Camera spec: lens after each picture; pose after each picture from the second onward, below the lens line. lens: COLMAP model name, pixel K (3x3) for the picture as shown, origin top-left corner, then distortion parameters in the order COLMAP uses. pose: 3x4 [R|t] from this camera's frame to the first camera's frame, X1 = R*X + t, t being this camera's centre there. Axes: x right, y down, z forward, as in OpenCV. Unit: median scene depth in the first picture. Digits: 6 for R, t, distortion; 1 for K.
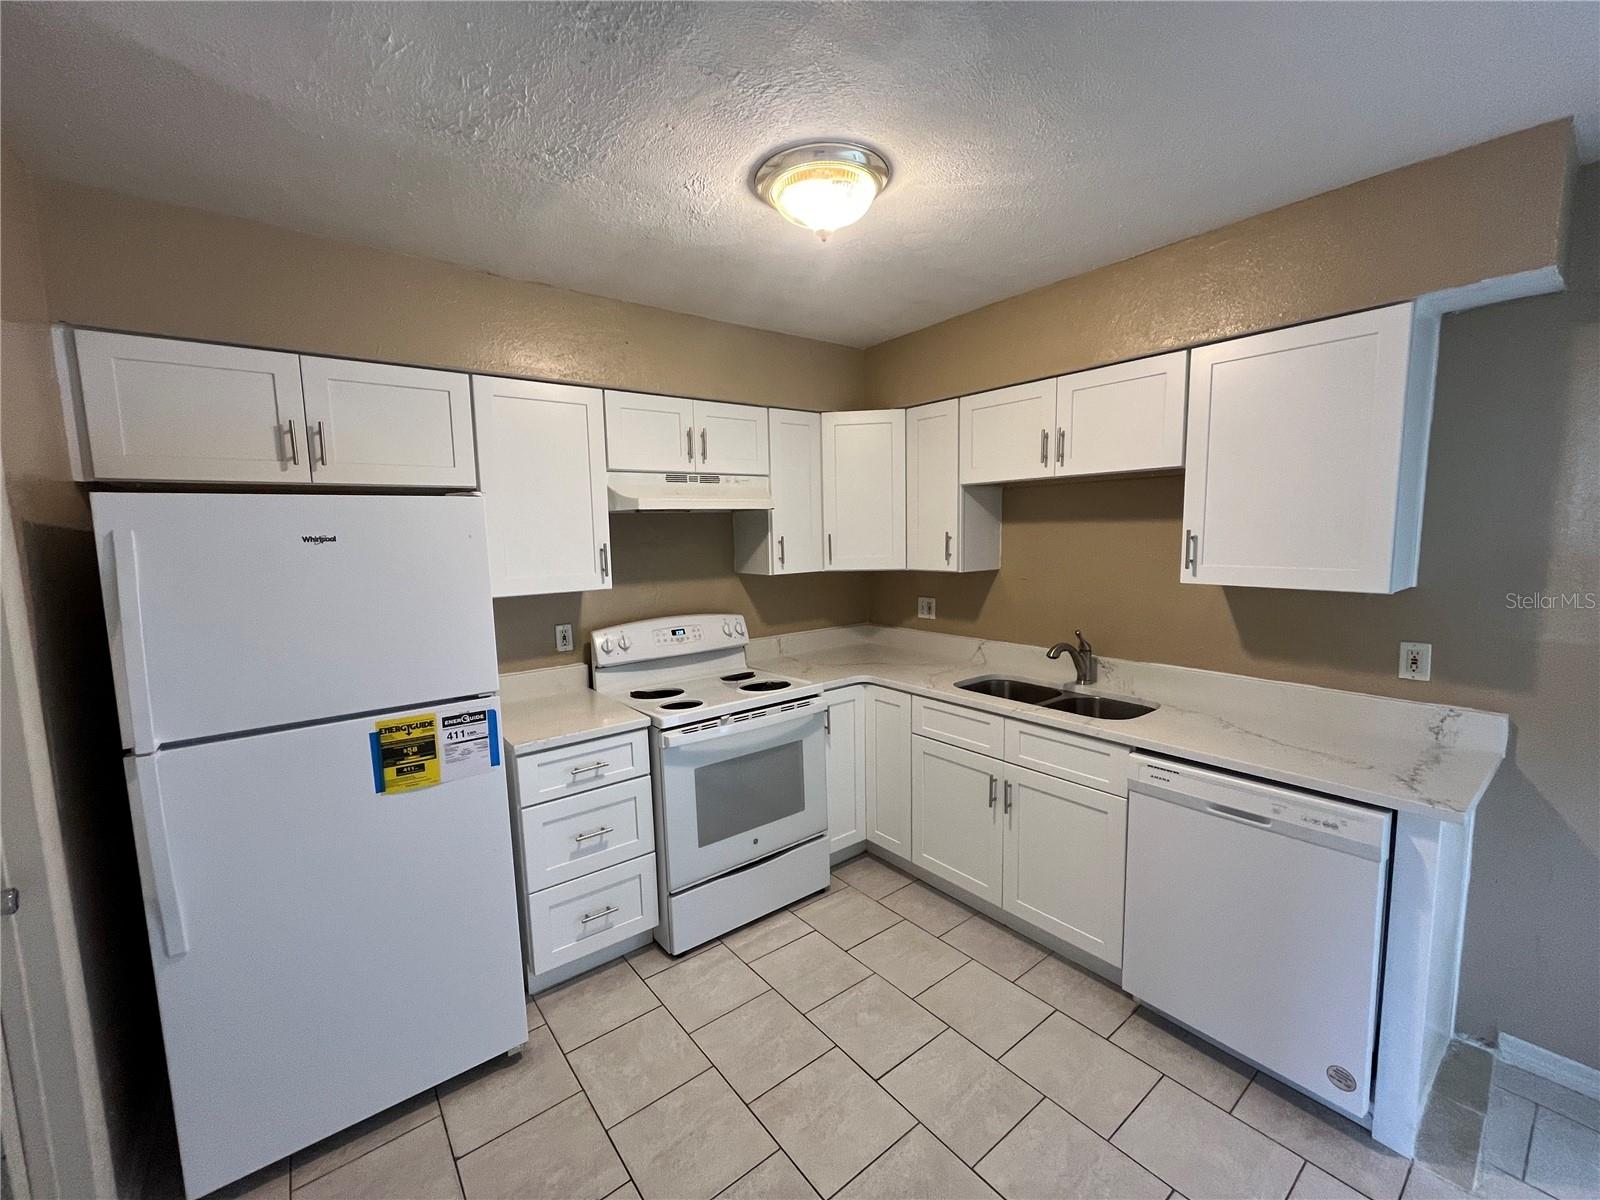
lens RADIAL K [[648.6, 0, 798.4], [0, 648.6, 604.8], [0, 0, 1]] dist [-0.003714, -0.000304]
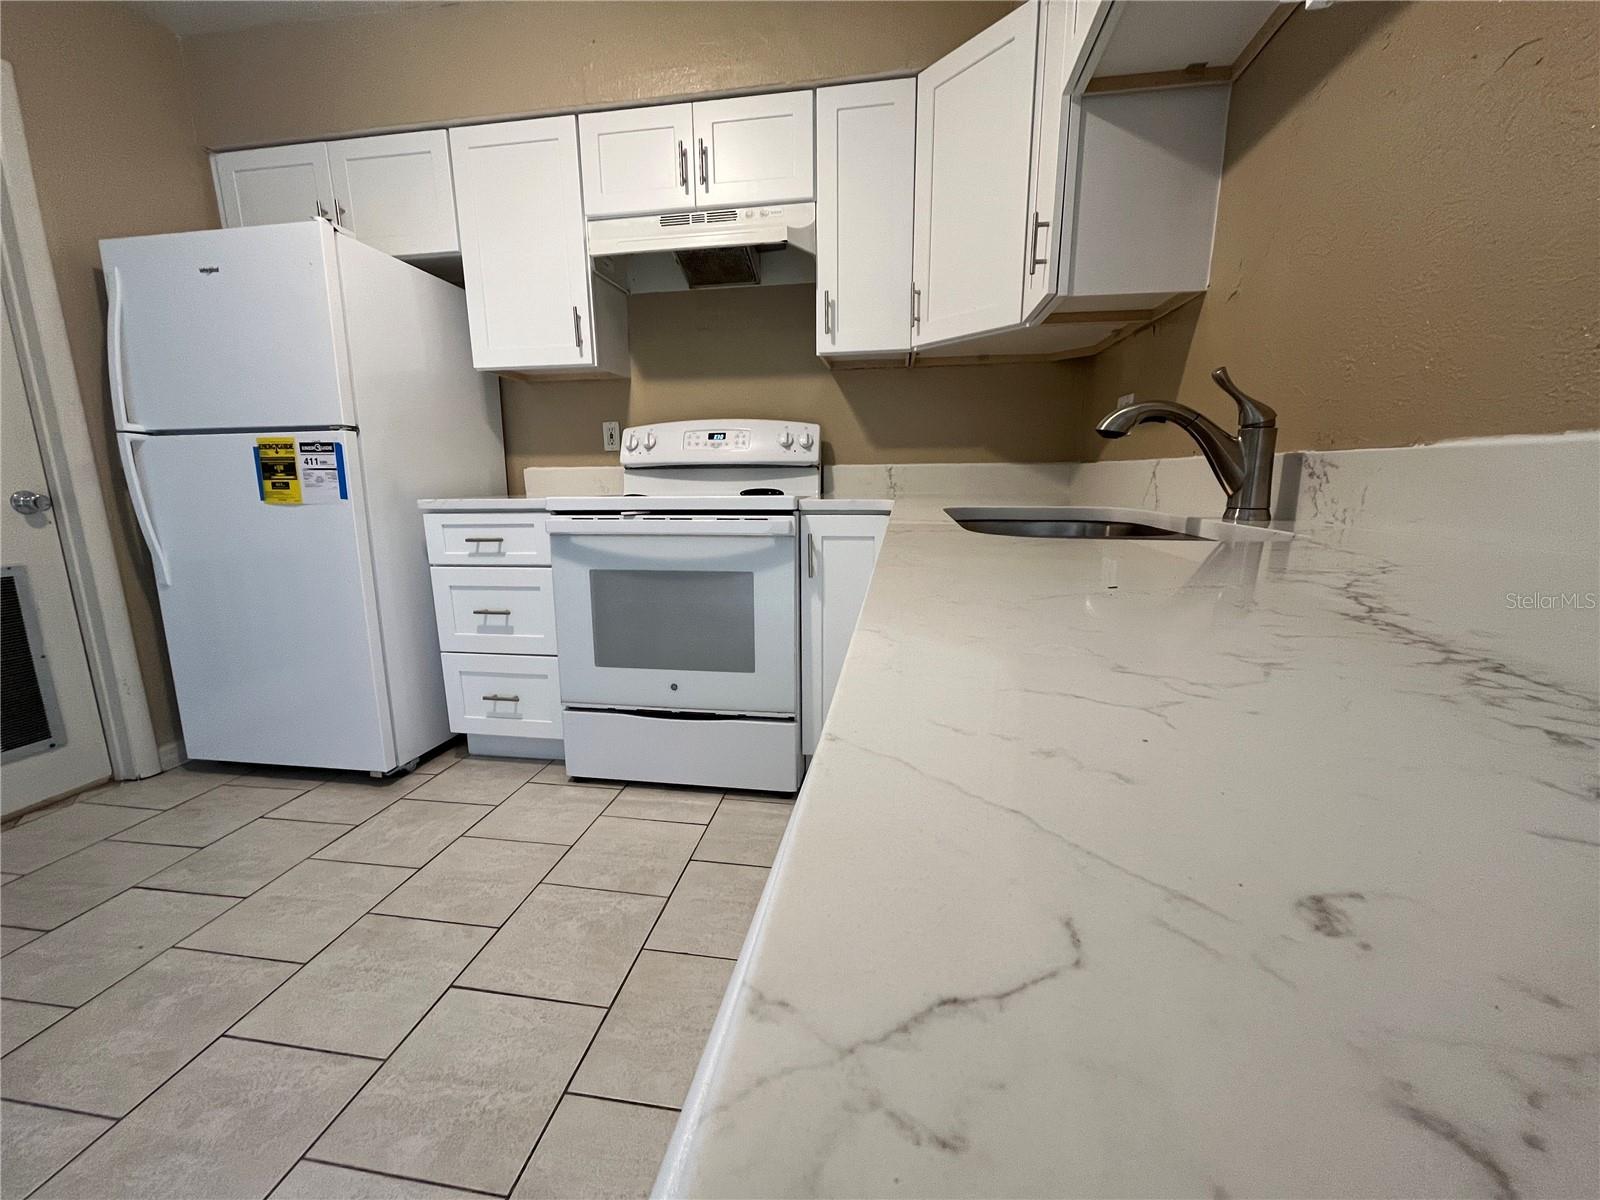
lens RADIAL K [[648.6, 0, 794.2], [0, 648.6, 605.5], [0, 0, 1]] dist [-0.003714, -0.000304]
pose [[0.683431, 0.162727, -0.711647, 0.773259], [-0.089318, 0.986155, 0.139720, 0.202104], [0.724530, -0.031926, 0.688503, 0.784356]]
